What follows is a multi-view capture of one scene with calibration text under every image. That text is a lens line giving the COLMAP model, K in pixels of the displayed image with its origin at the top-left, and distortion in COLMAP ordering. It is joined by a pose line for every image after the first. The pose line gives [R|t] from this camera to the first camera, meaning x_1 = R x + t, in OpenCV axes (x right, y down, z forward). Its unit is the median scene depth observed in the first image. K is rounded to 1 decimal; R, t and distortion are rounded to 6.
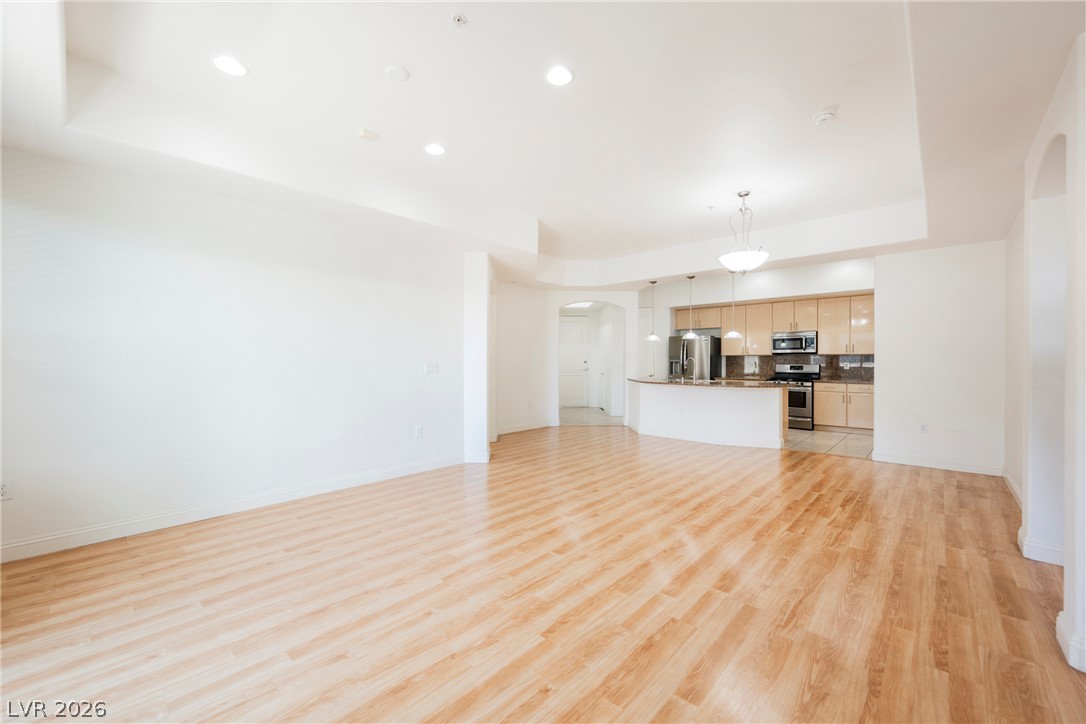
lens RADIAL K [[429.2, 0, 546.0], [0, 429.2, 368.4], [0, 0, 1]] dist [0.001315, 0.000158]
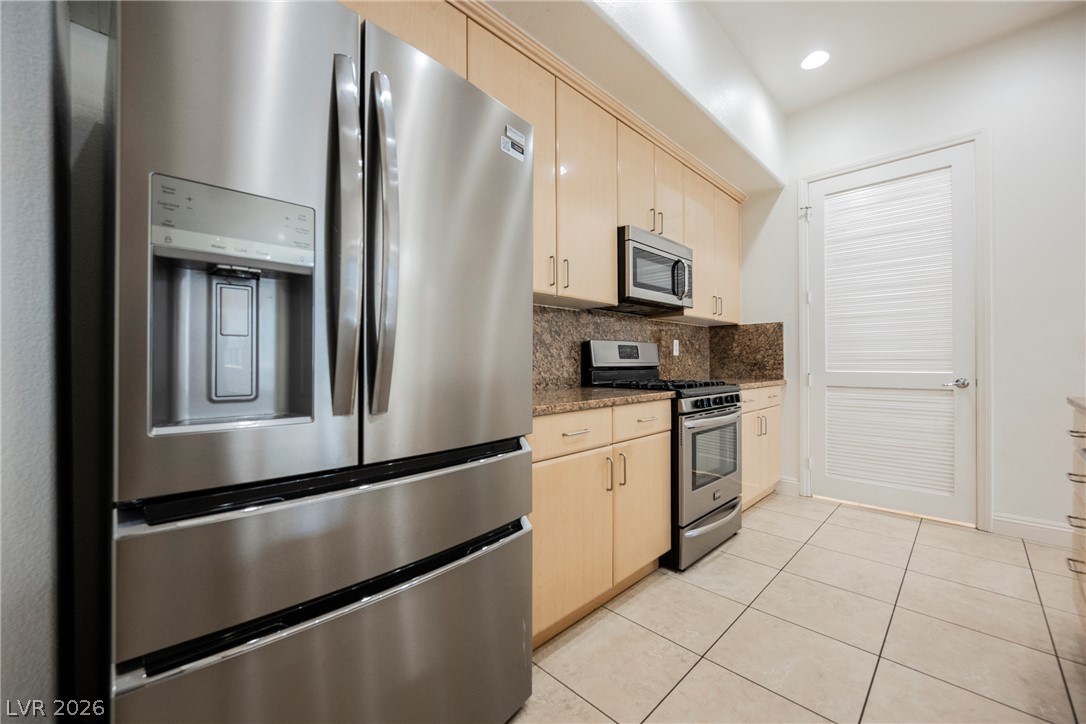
lens RADIAL K [[429.2, 0, 545.7], [0, 429.2, 362.6], [0, 0, 1]] dist [0.001315, 0.000158]
pose [[0.025181, -0.000781, 0.999683, 0.278377], [0.023749, 0.999718, 0.000183, 0.005987], [-0.999401, 0.023737, 0.025193, 1.180851]]
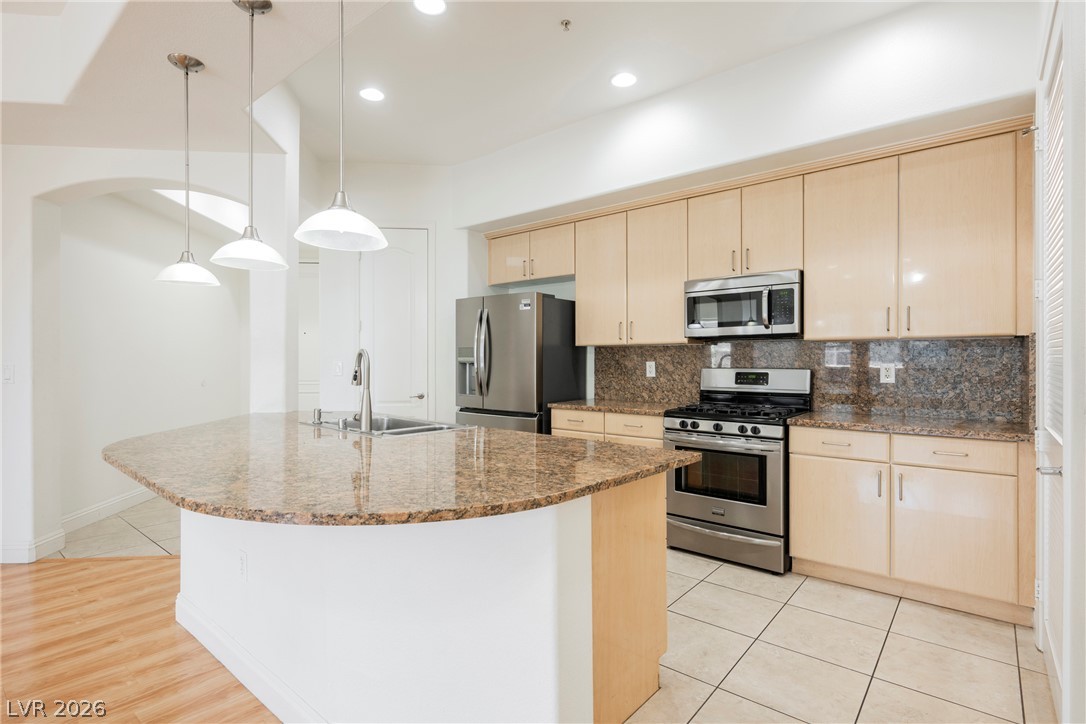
lens RADIAL K [[530.9, 0, 547.3], [0, 530.9, 368.5], [0, 0, 1]] dist [-0.001852, 0.000835]
pose [[0.998046, -0.004050, 0.062358, 0.432139], [0.004131, 0.999991, -0.001181, -0.010827], [-0.062353, 0.001436, 0.998053, 0.636344]]
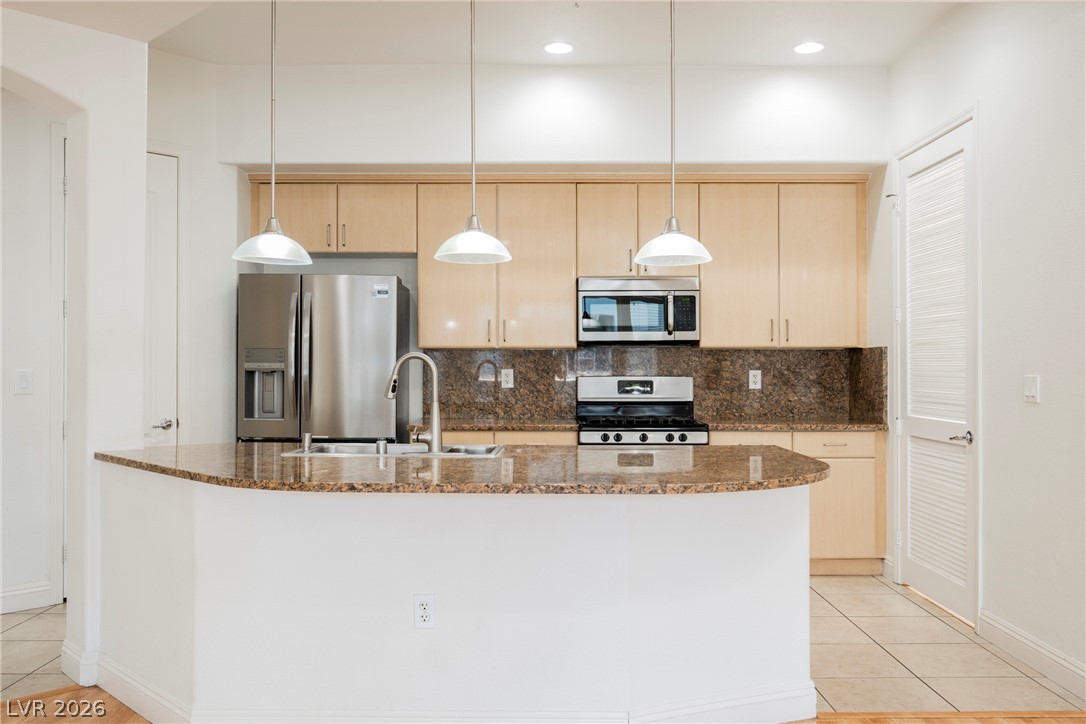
lens RADIAL K [[916.6, 0, 542.3], [0, 916.6, 371.7], [0, 0, 1]] dist [-0.008342, 0.010413]
pose [[0.731542, -0.005355, 0.681775, 0.053494], [0.013299, 0.999891, -0.006417, -0.010657], [-0.681666, 0.013762, 0.731534, 0.592724]]
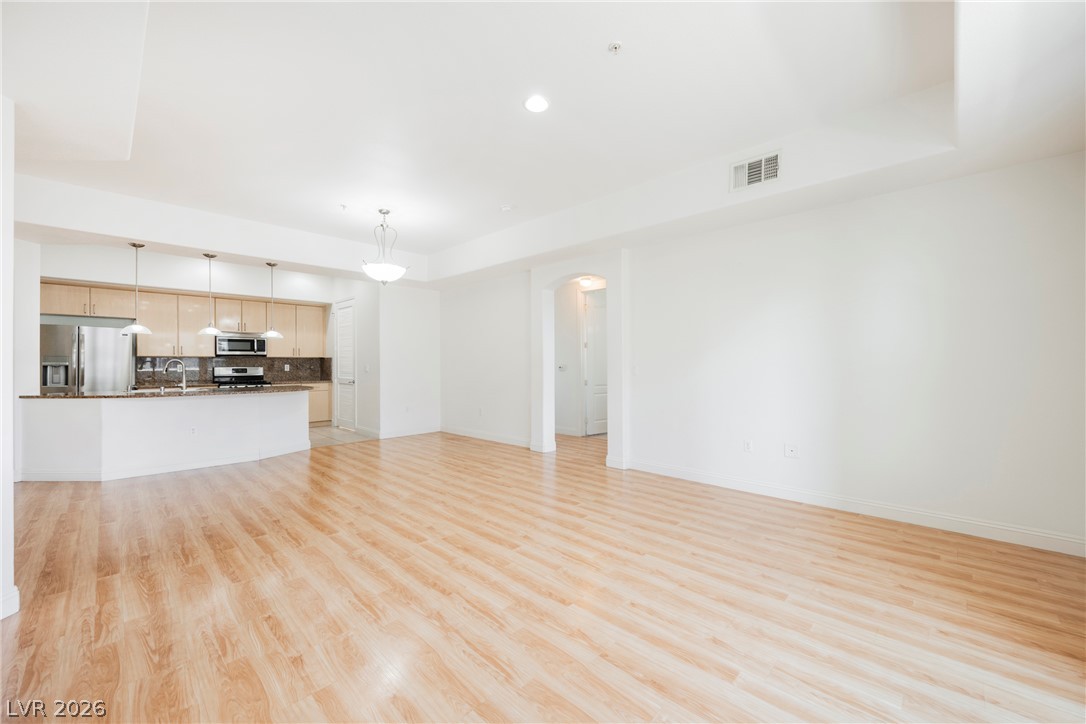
lens RADIAL K [[429.2, 0, 544.9], [0, 429.2, 355.8], [0, 0, 1]] dist [0.001315, 0.000158]
pose [[0.019201, 0.016126, 0.999686, -0.388599], [0.021776, 0.999626, -0.016543, -0.004429], [-0.999578, 0.022086, 0.018843, 0.347304]]
